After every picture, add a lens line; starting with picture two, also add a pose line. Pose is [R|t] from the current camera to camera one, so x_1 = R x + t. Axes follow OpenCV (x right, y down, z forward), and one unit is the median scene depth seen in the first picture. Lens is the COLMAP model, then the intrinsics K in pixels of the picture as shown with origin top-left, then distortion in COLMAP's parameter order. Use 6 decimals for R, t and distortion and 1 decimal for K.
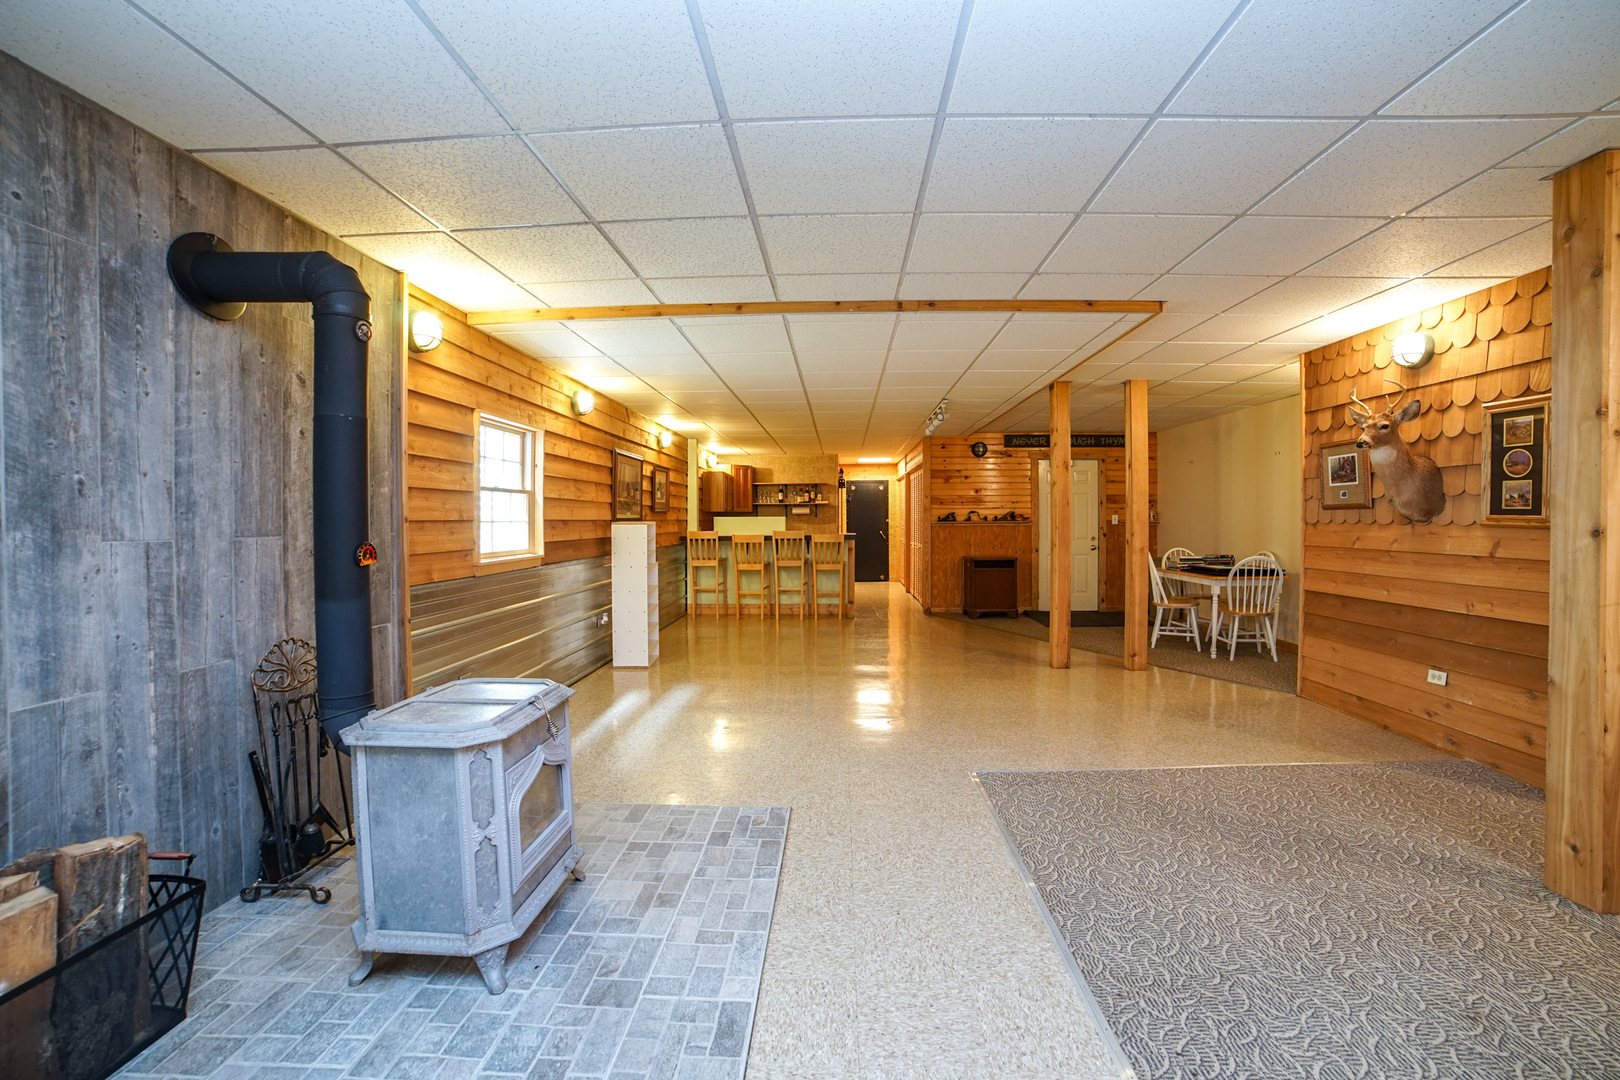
lens RADIAL K [[655.2, 0, 829.8], [0, 655.2, 529.7], [0, 0, 1]] dist [-0.102043, 0.033218]
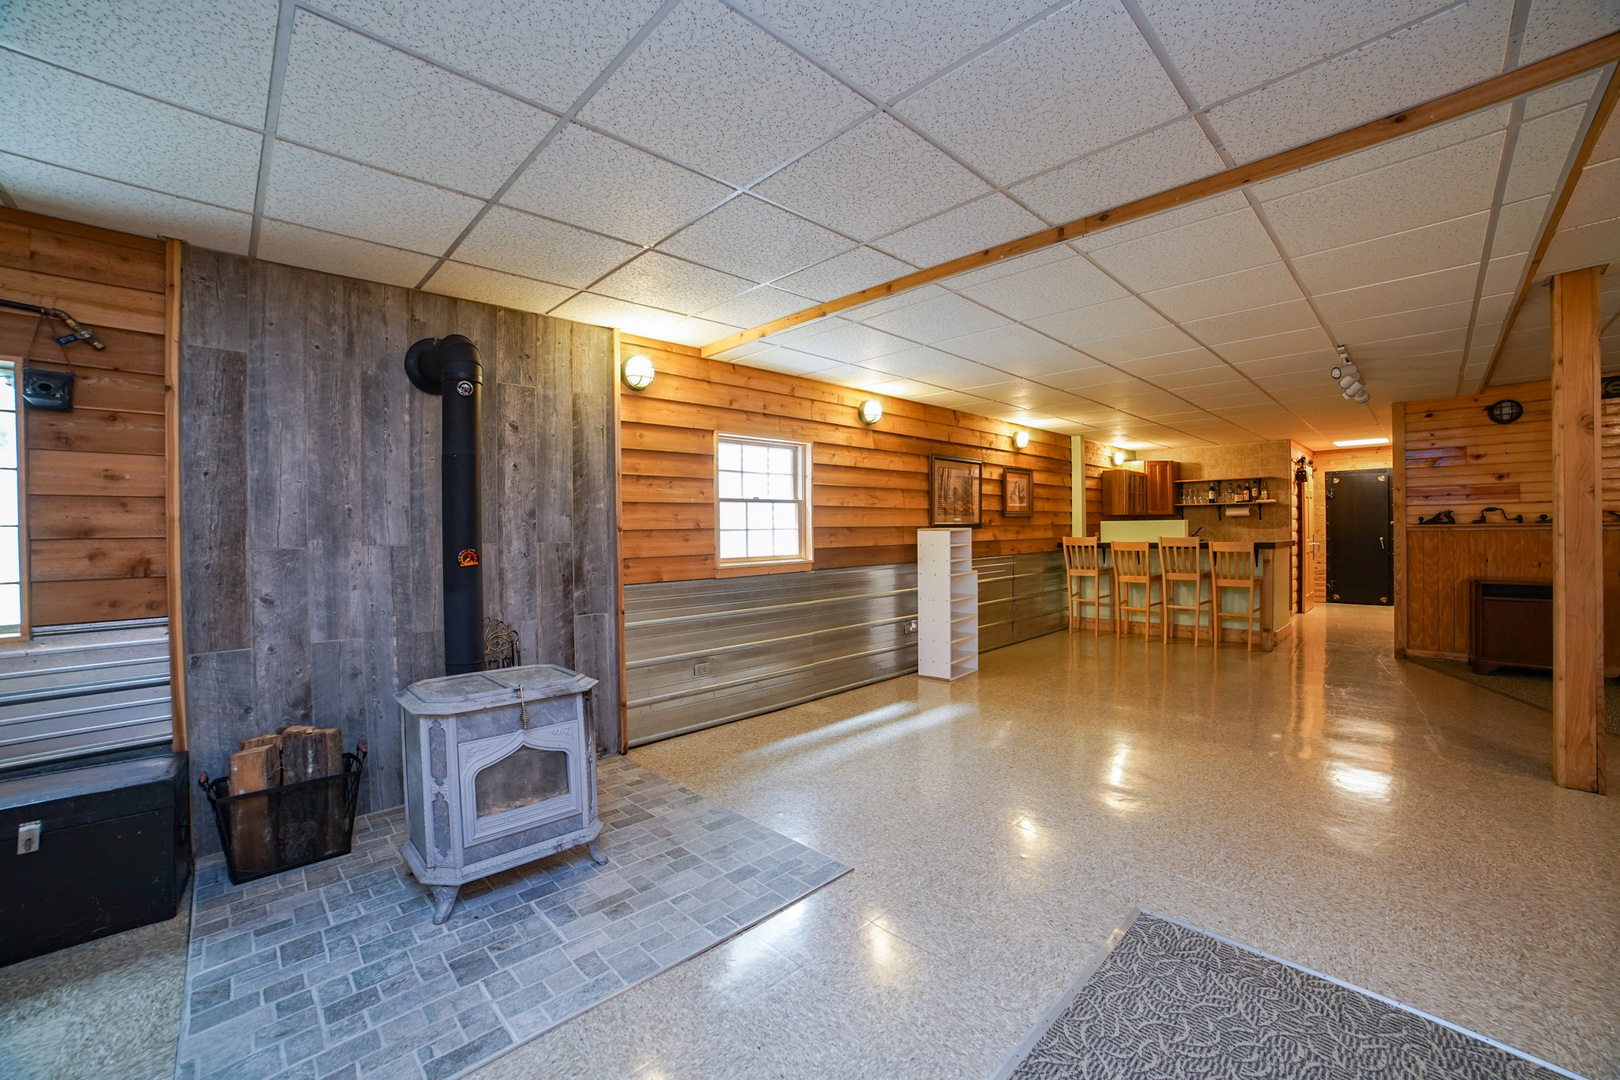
lens RADIAL K [[655.2, 0, 829.8], [0, 655.2, 529.7], [0, 0, 1]] dist [-0.102043, 0.033218]
pose [[0.731328, -0.003169, -0.682018, 0.491745], [-0.001112, 0.999982, -0.005838, -0.008512], [0.682025, 0.005028, 0.731312, 0.367222]]
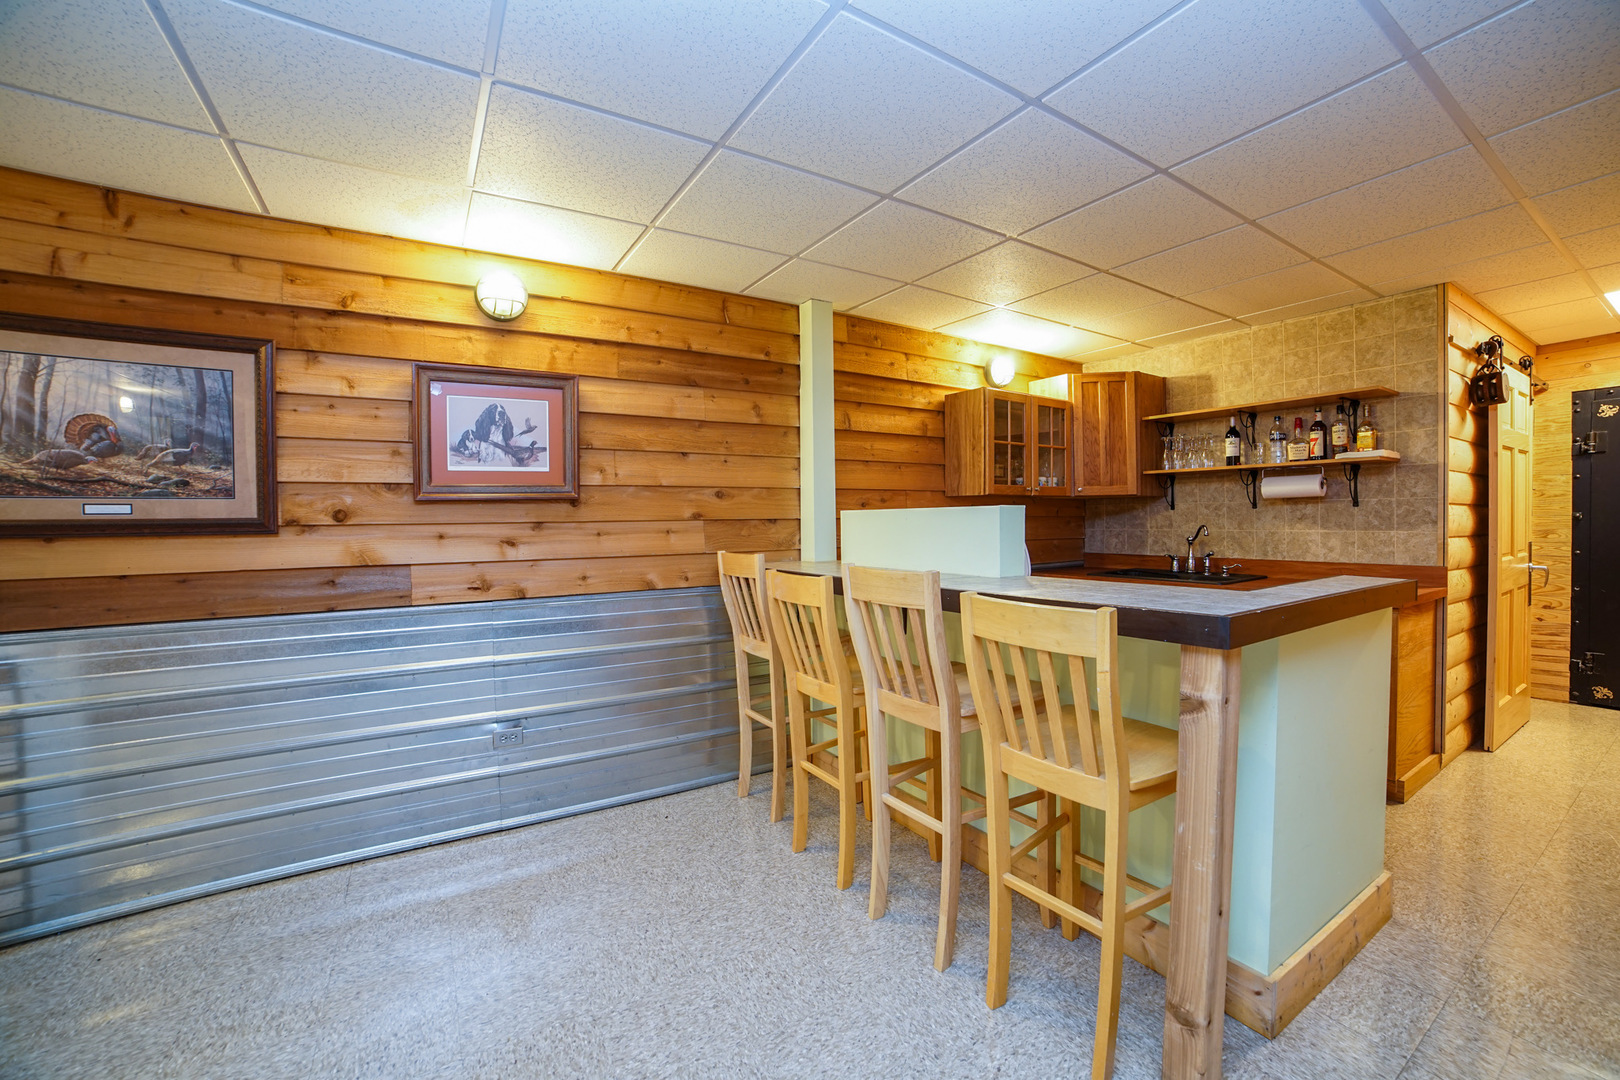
lens RADIAL K [[655.2, 0, 829.8], [0, 655.2, 529.7], [0, 0, 1]] dist [-0.102043, 0.033218]
pose [[0.563033, 0.009786, -0.826376, 0.335327], [-0.003230, 0.999948, 0.009640, -0.042195], [0.826428, -0.002758, 0.563035, 2.667515]]
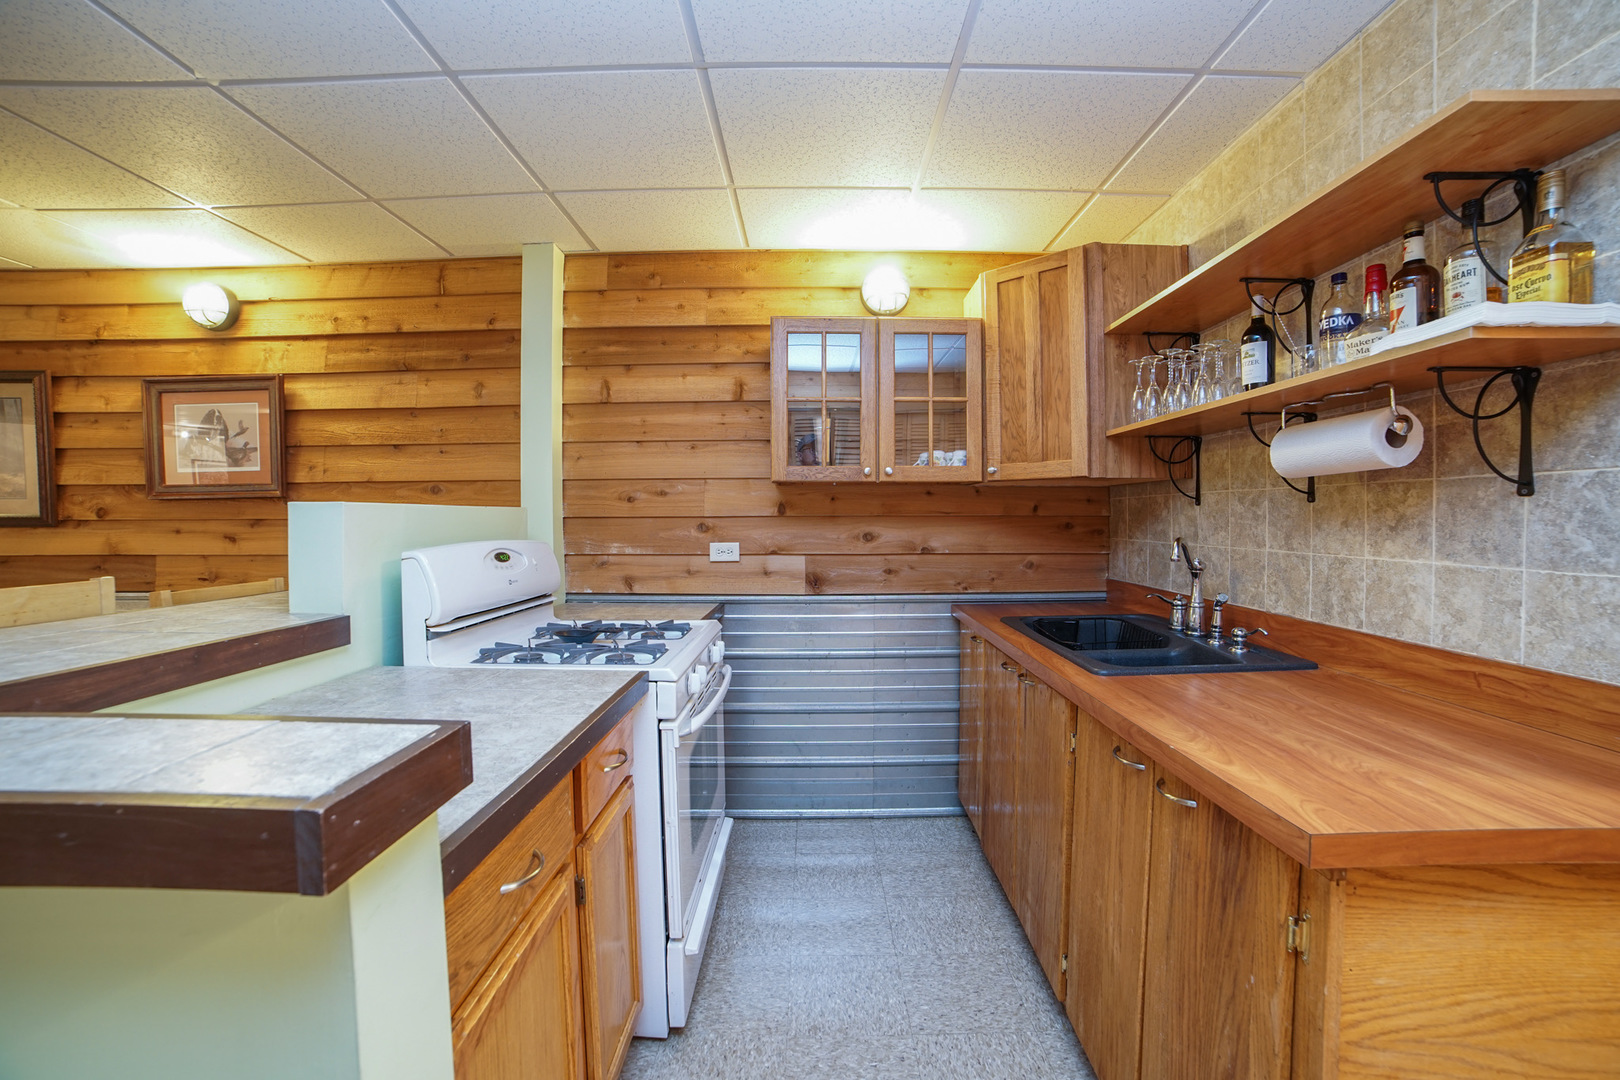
lens RADIAL K [[703.0, 0, 789.6], [0, 703.0, 522.7], [0, 0, 1]] dist [-0.096785, 0.044837]
pose [[0.003962, 0.013710, -0.999898, 0.349177], [-0.011181, 0.999844, 0.013665, -0.062460], [0.999930, 0.011126, 0.004115, 3.726837]]
